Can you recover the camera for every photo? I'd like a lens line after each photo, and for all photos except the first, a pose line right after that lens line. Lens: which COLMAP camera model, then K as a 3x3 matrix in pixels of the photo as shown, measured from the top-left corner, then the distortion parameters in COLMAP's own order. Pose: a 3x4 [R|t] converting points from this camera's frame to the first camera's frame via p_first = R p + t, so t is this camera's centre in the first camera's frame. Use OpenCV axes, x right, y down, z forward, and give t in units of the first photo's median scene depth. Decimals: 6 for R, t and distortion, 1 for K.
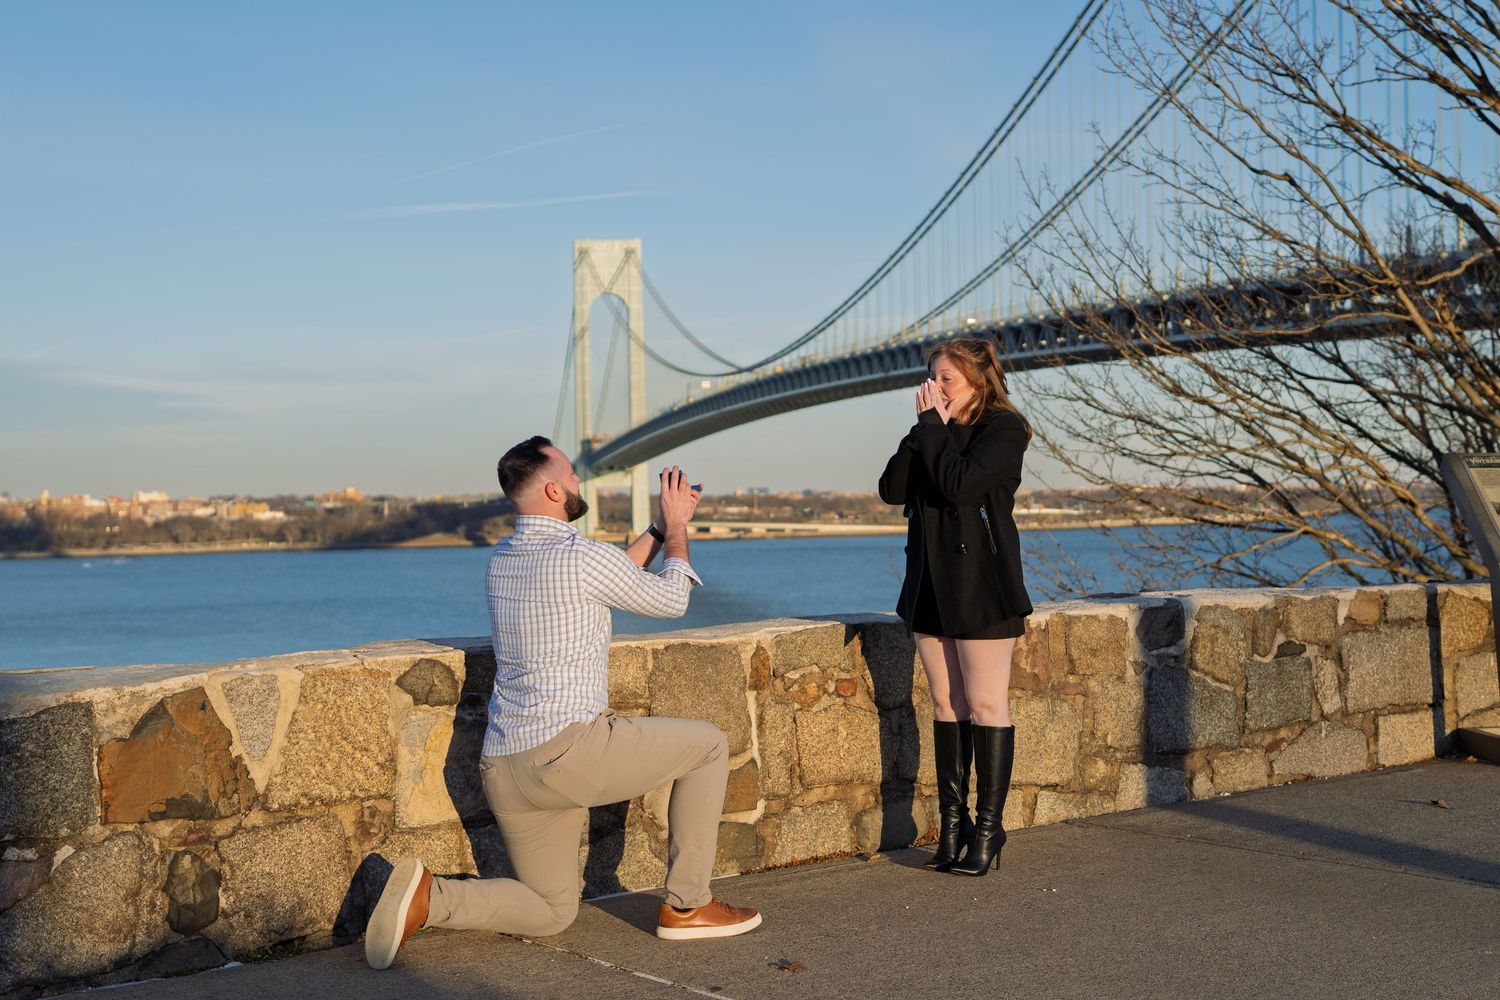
lens RADIAL K [[2183.9, 0, 779.4], [0, 2183.9, 519.3], [0, 0, 1]] dist [-0.001364, 0.000000]
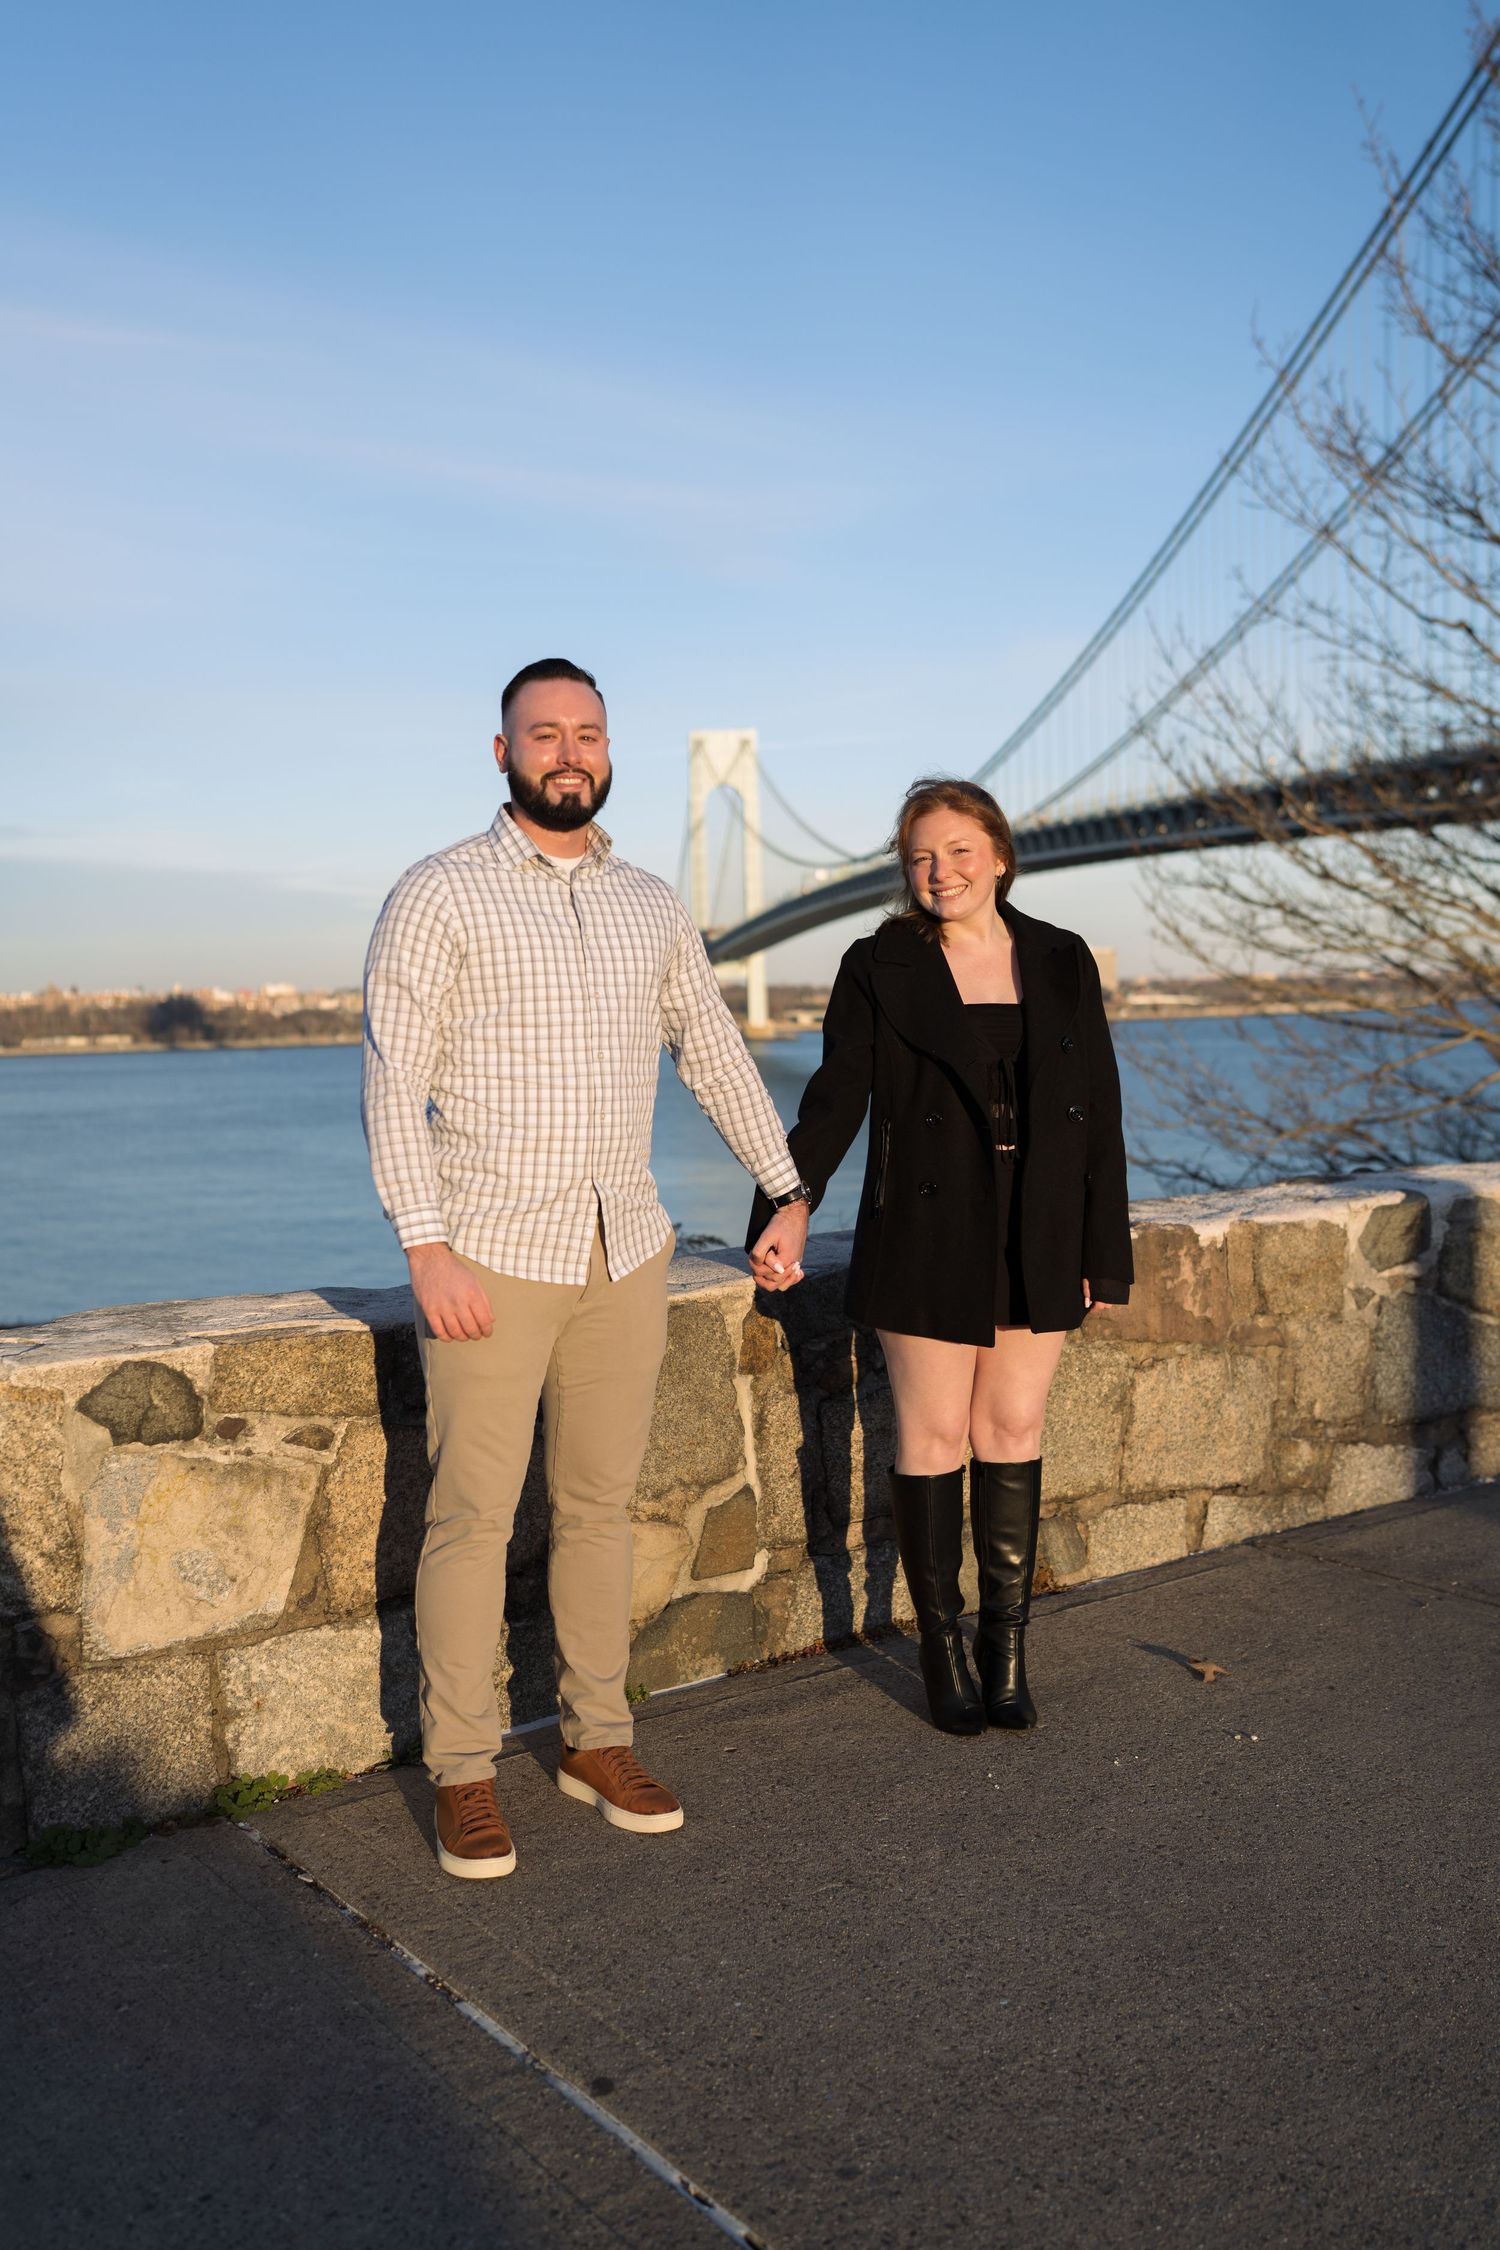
lens RADIAL K [[2151.5, 0, 762.8], [0, 2151.5, 1136.2], [0, 0, 1]] dist [-0.006335, 0.000000]
pose [[0.998079, -0.000581, -0.061953, 0.023694], [0.004249, 0.998243, 0.059098, -0.018443], [0.061810, -0.059248, 0.996328, 0.330819]]
